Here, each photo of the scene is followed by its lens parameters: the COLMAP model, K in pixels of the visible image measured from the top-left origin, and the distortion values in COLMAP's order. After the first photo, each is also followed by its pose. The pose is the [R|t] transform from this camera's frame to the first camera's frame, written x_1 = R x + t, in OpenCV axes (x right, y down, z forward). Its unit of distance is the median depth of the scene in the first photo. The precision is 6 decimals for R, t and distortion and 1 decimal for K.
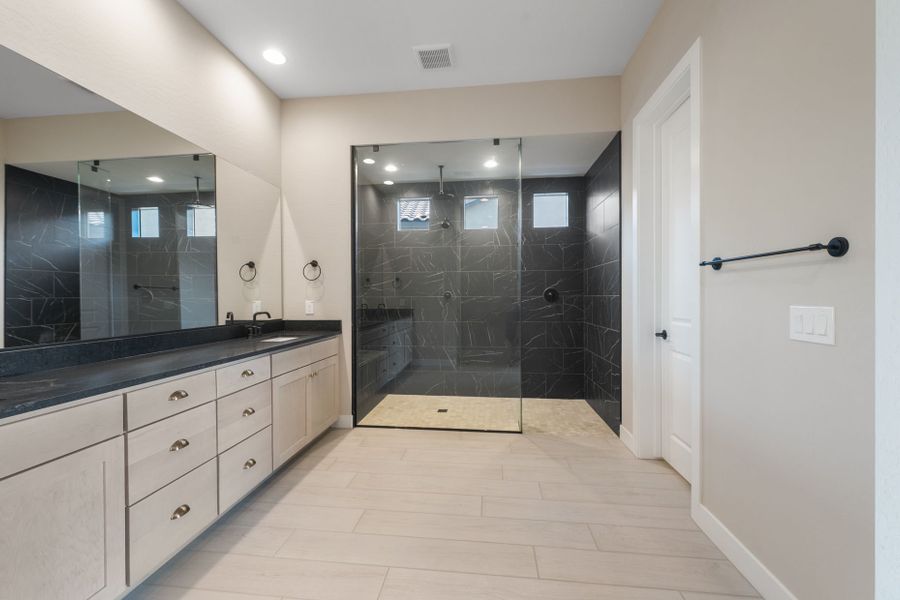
lens RADIAL K [[363.2, 0, 446.5], [0, 363.2, 298.1], [0, 0, 1]] dist [-0.001264, -0.000398]
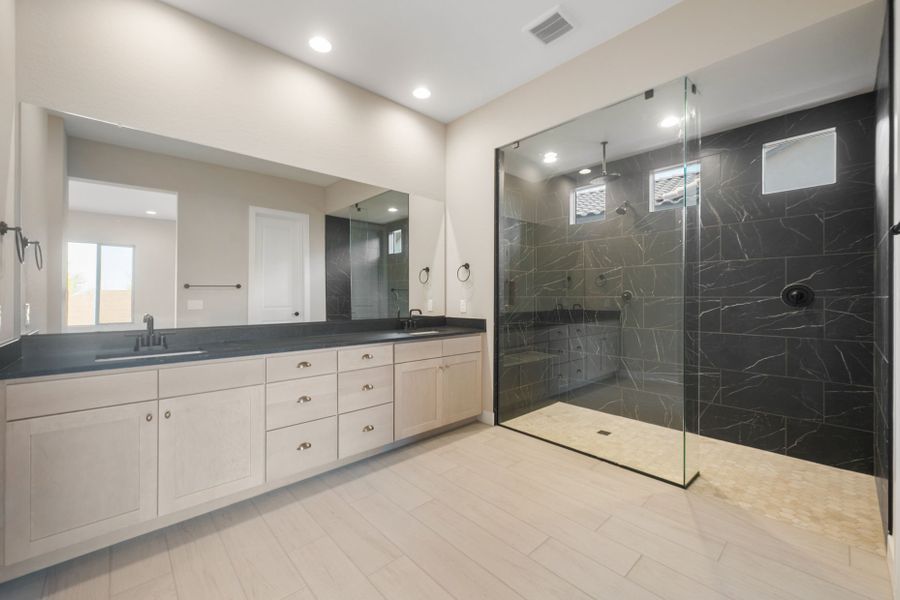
lens RADIAL K [[363.2, 0, 446.5], [0, 363.2, 298.1], [0, 0, 1]] dist [-0.001264, -0.000398]
pose [[0.750293, 0.006224, -0.661076, 0.304837], [-0.006904, 0.999975, 0.001579, -0.000656], [0.661069, 0.003379, 0.750318, 0.142717]]
